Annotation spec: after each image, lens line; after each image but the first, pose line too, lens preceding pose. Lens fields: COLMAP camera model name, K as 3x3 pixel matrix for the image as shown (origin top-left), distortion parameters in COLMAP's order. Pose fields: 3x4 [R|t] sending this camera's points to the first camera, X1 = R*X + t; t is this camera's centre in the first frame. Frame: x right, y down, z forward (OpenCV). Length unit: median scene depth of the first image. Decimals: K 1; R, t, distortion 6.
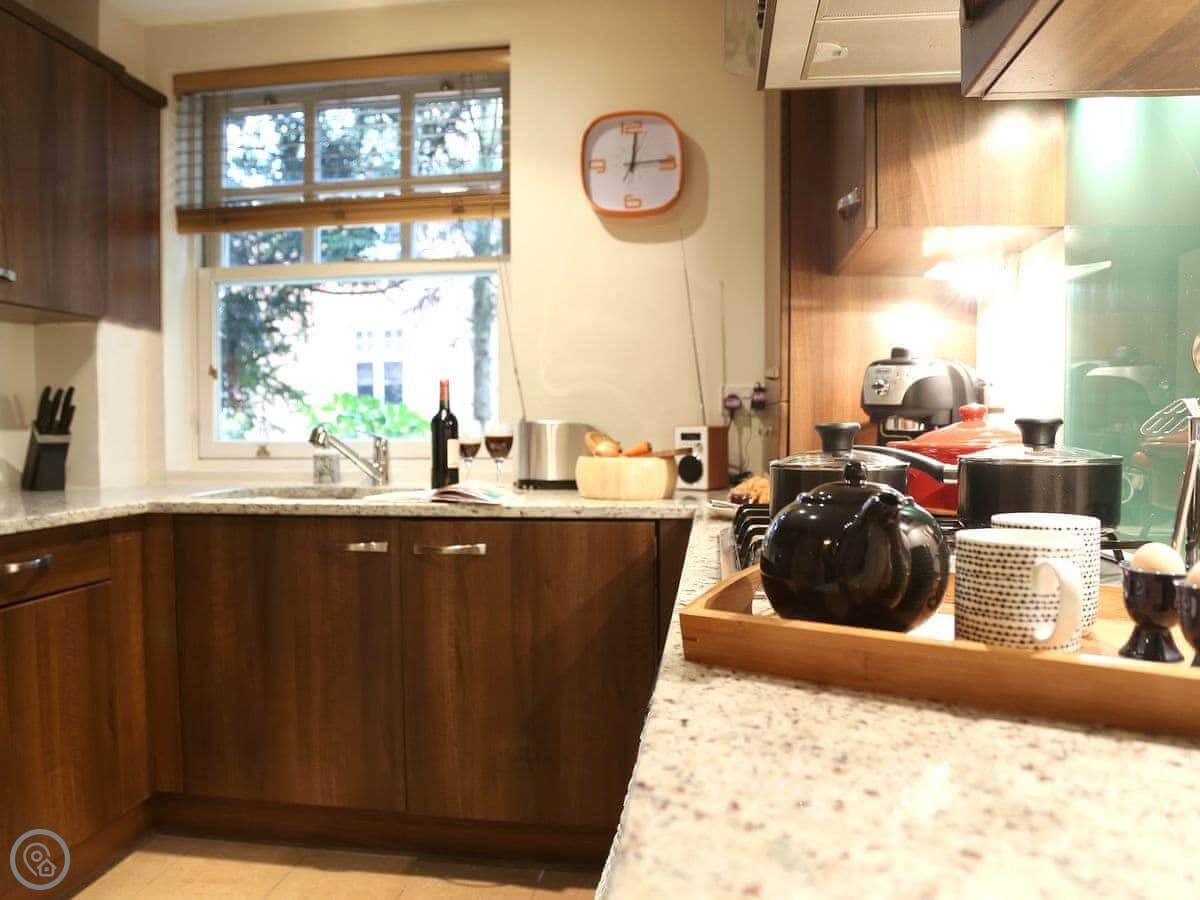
lens RADIAL K [[924.9, 0, 600.0], [0, 924.9, 450.0], [0, 0, 1]] dist [-0.103462, 0.010341]
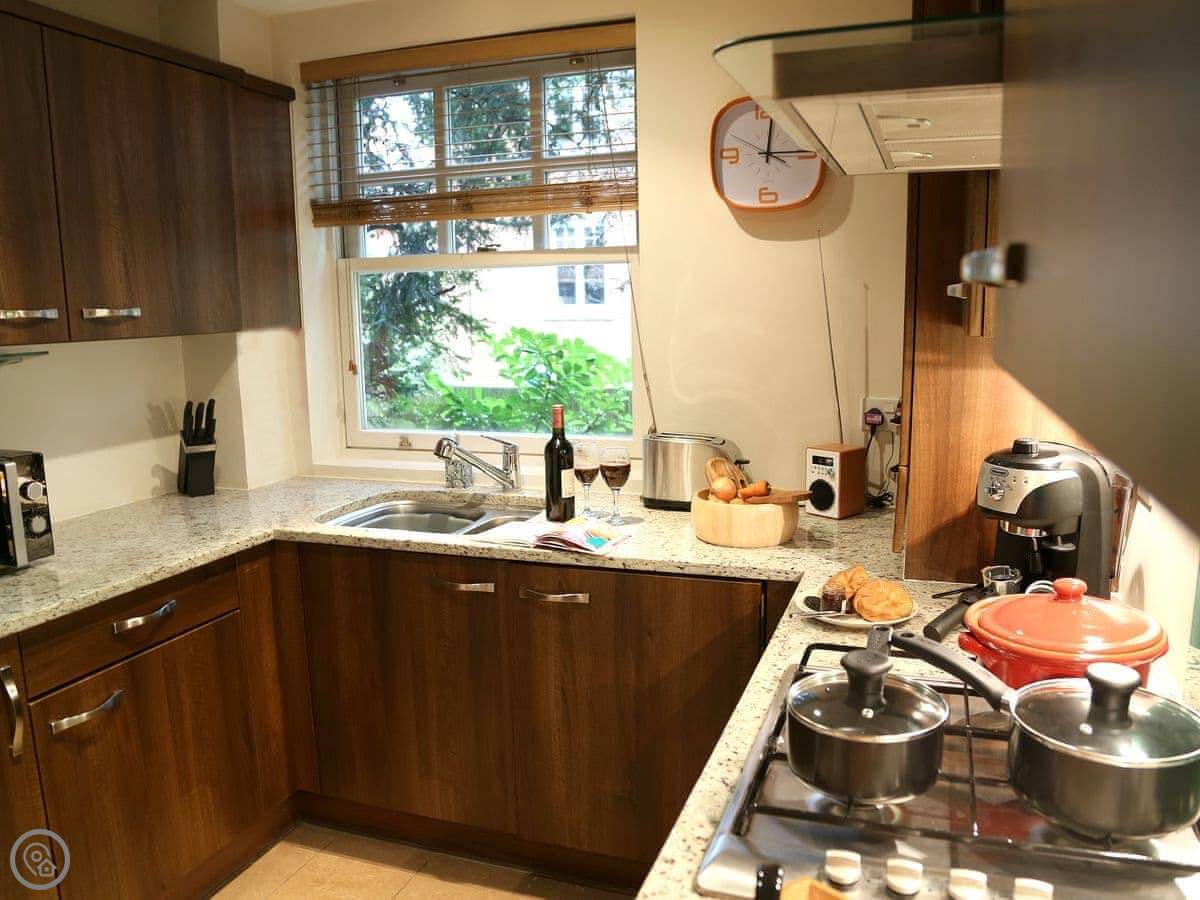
lens RADIAL K [[922.9, 0, 636.1], [0, 922.9, 450.8], [0, 0, 1]] dist [-0.104027, -0.002680]
pose [[0.982021, 0.022678, -0.187406, 0.092697], [0.001892, 0.991525, 0.129900, -0.154196], [0.188764, -0.127919, 0.973655, 0.070691]]
